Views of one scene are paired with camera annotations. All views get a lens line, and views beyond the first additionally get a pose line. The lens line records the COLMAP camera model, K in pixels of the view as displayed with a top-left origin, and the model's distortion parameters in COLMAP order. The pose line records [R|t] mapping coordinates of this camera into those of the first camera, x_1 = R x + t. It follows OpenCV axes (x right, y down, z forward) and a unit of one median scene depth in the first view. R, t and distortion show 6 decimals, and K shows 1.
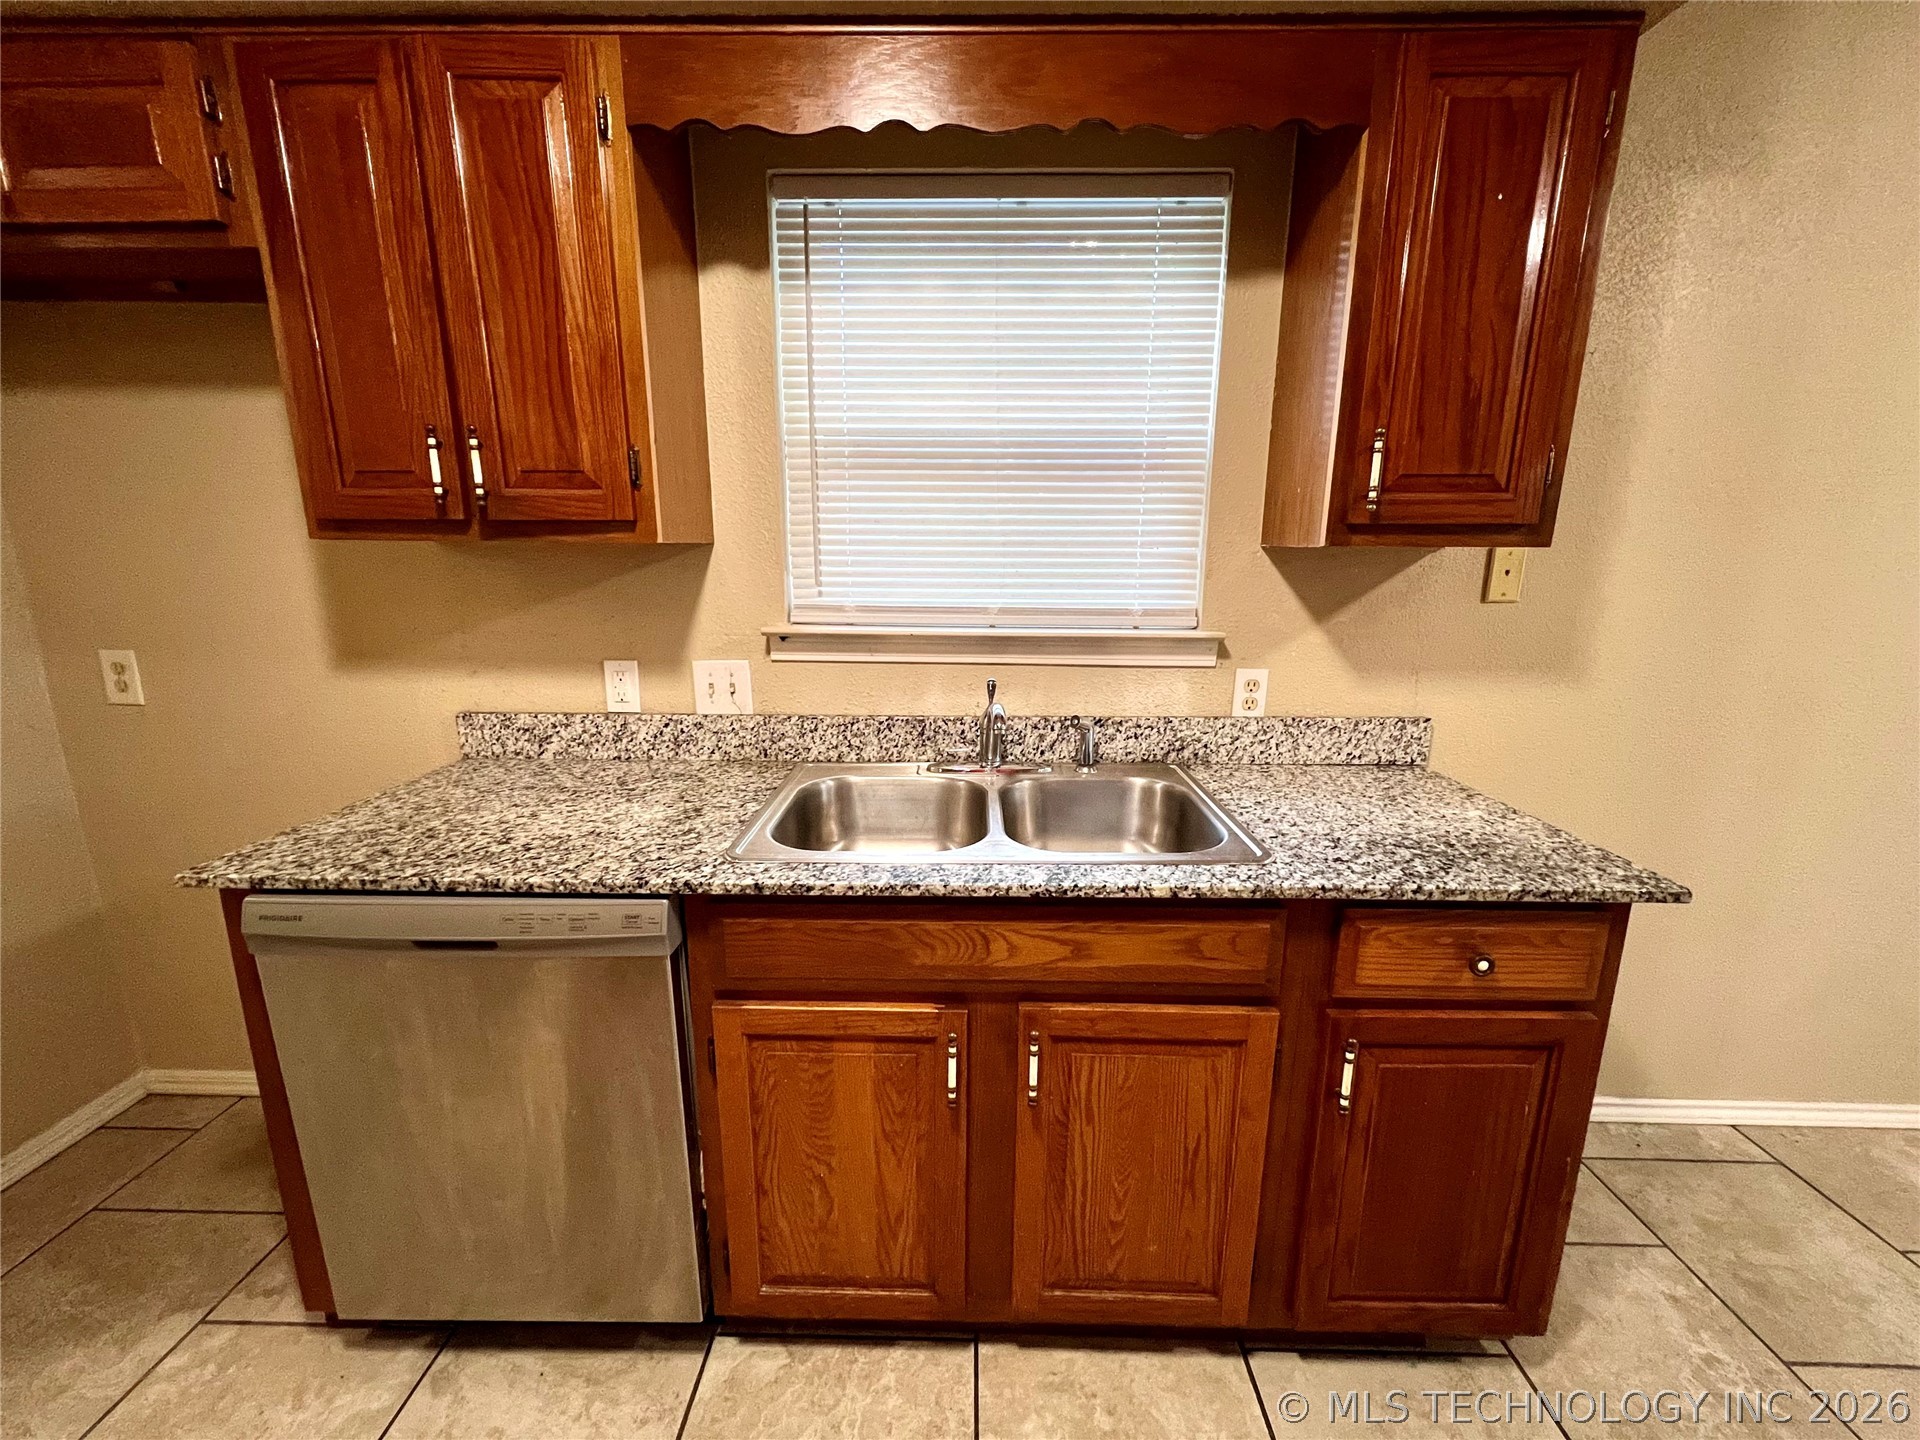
lens RADIAL K [[785.8, 0, 950.8], [0, 785.8, 711.8], [0, 0, 1]] dist [0.000082, -0.000167]
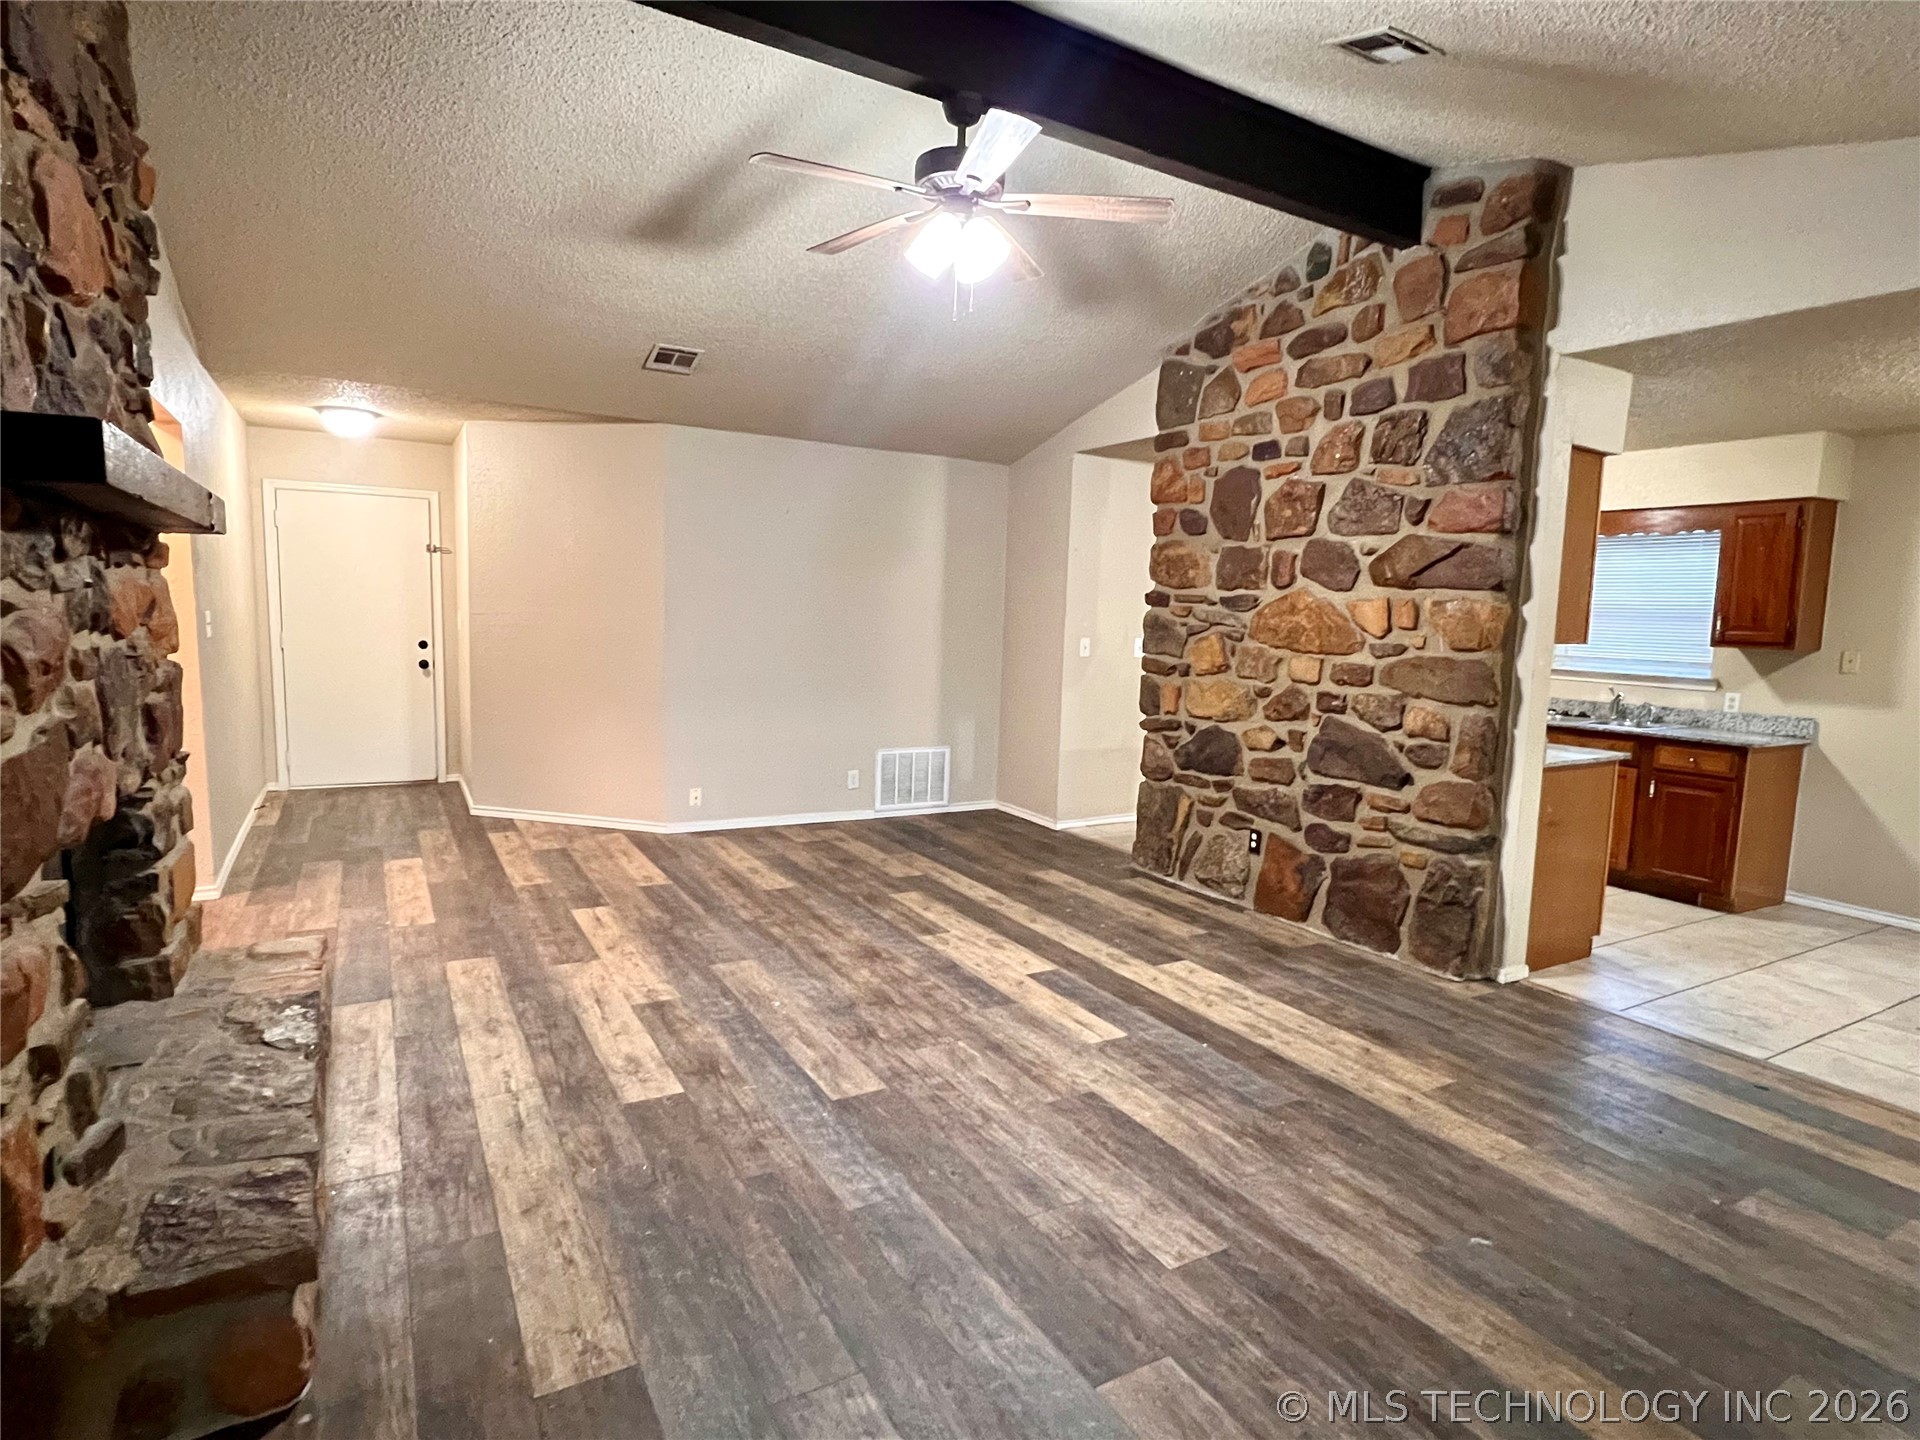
lens RADIAL K [[1014.3, 0, 956.7], [0, 1014.3, 725.1], [0, 0, 1]] dist [-0.002046, 0.000574]
pose [[0.519495, 0.110318, -0.847322, 1.895283], [-0.209810, 0.977741, -0.001338, 0.587714], [0.828314, 0.178472, 0.531078, -2.868425]]
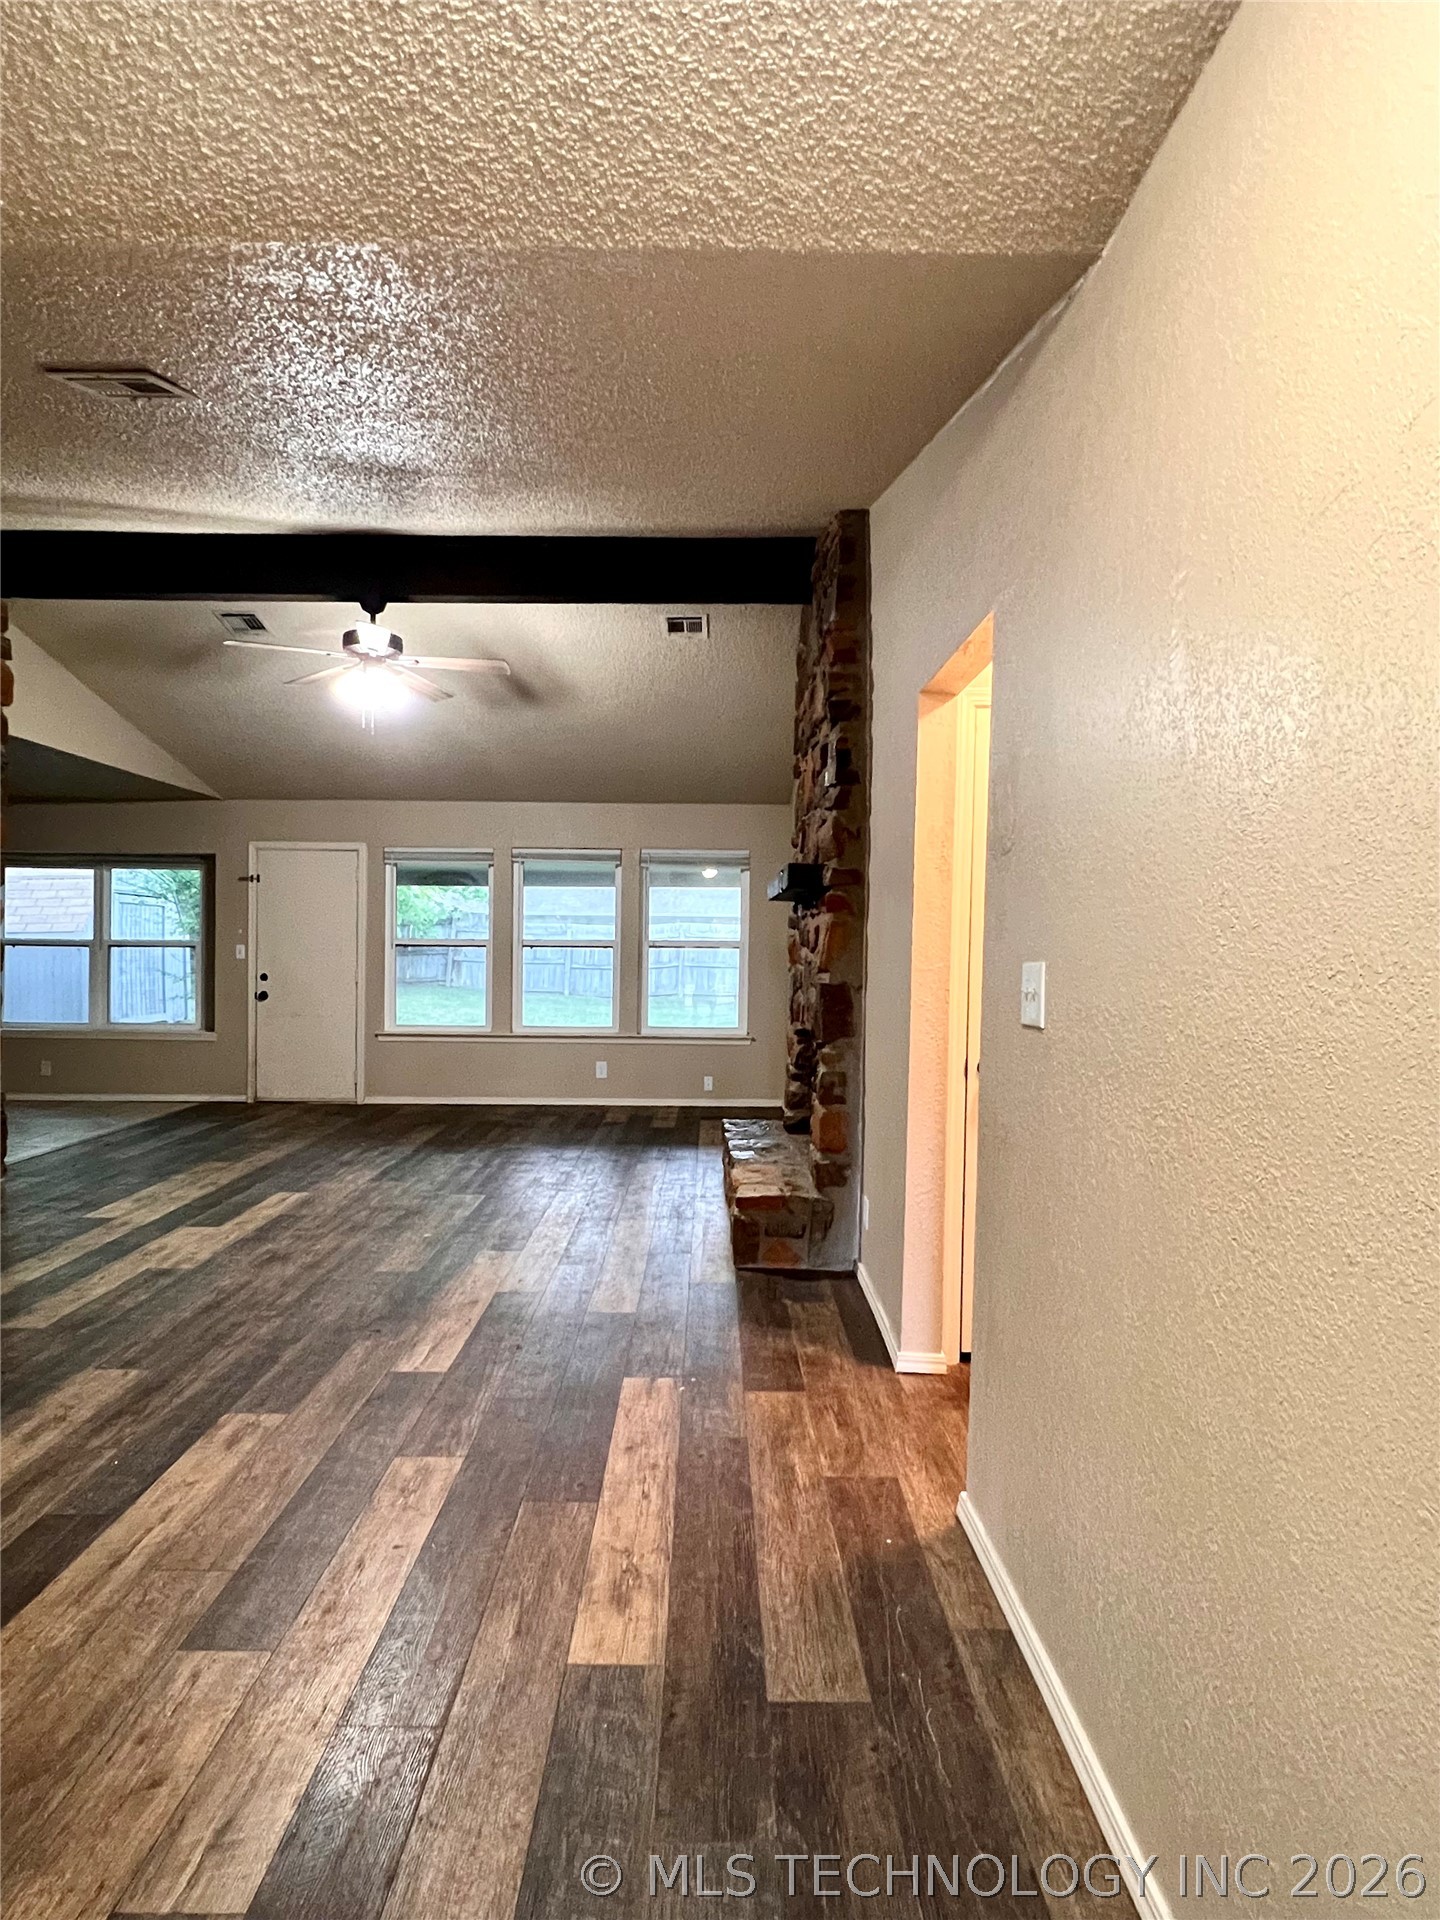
lens RADIAL K [[1014.3, 0, 720.0], [0, 1014.3, 960.0], [0, 0, 1]] dist [-0.002046, 0.000574]
pose [[-0.031243, -0.020238, 0.999307, -2.710497], [0.196182, 0.980223, 0.025985, 0.606434], [-0.980070, 0.196858, -0.026655, -2.776091]]
